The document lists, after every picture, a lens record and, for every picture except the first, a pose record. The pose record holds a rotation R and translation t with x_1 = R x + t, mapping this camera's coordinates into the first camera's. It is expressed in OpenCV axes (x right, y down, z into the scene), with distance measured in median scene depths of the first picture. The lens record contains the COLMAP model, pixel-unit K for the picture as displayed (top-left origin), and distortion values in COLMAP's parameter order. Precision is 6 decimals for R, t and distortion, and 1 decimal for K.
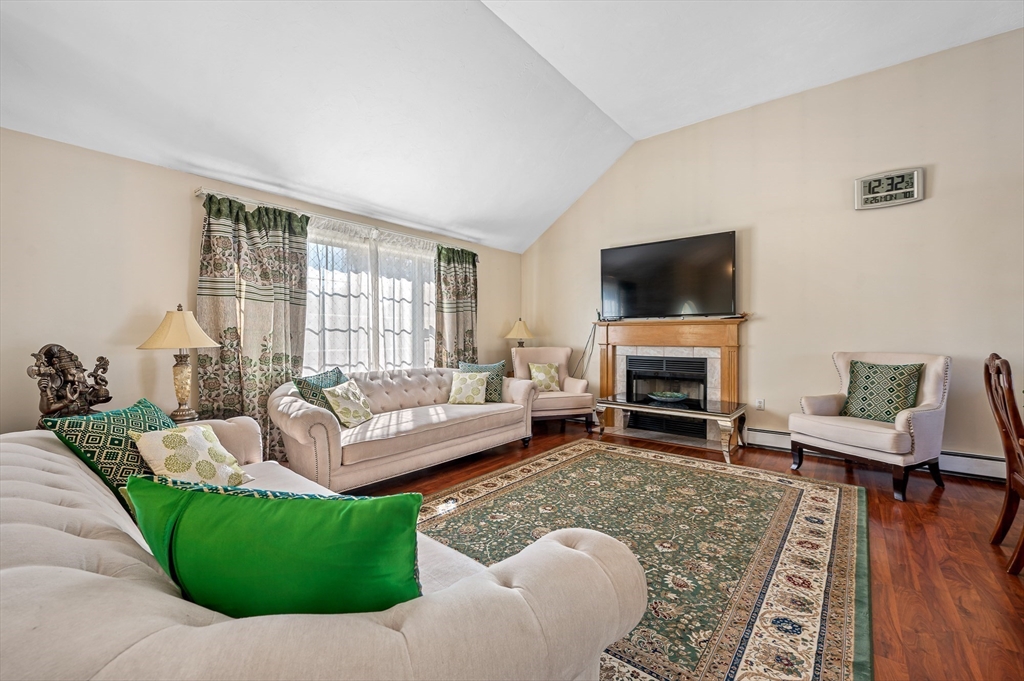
lens RADIAL K [[427.8, 0, 506.4], [0, 427.8, 341.1], [0, 0, 1]] dist [0.000863, 0.000797]
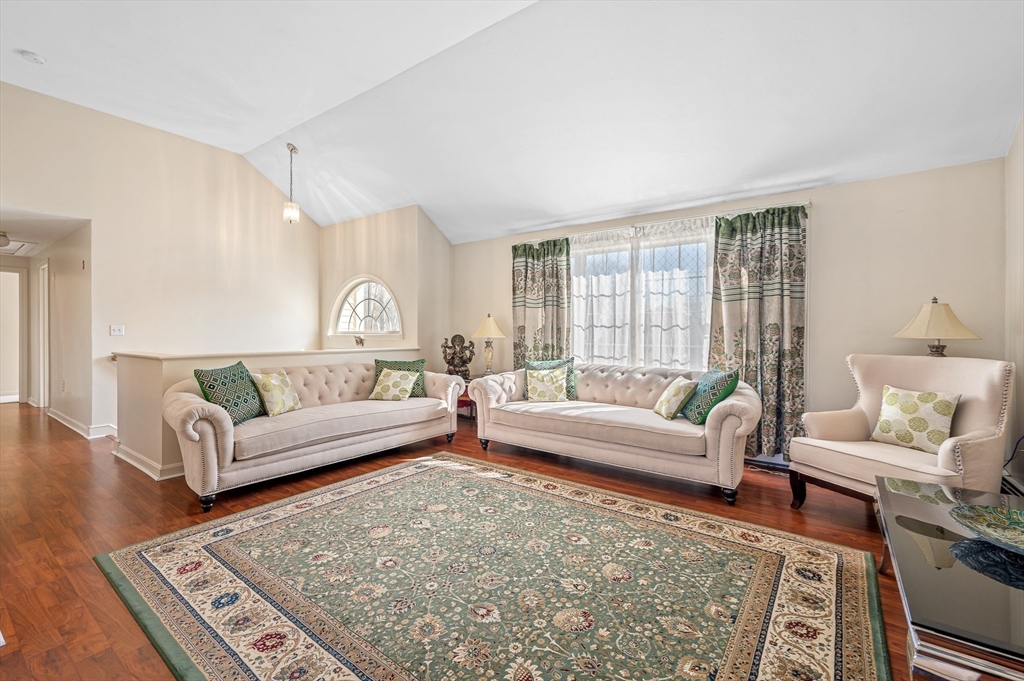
lens RADIAL K [[427.8, 0, 507.2], [0, 427.8, 336.9], [0, 0, 1]] dist [0.000863, 0.000797]
pose [[0.050896, 0.012333, -0.998628, 0.811601], [-0.018054, 0.999772, 0.011427, -0.007186], [0.998541, 0.017448, 0.051107, 0.758965]]
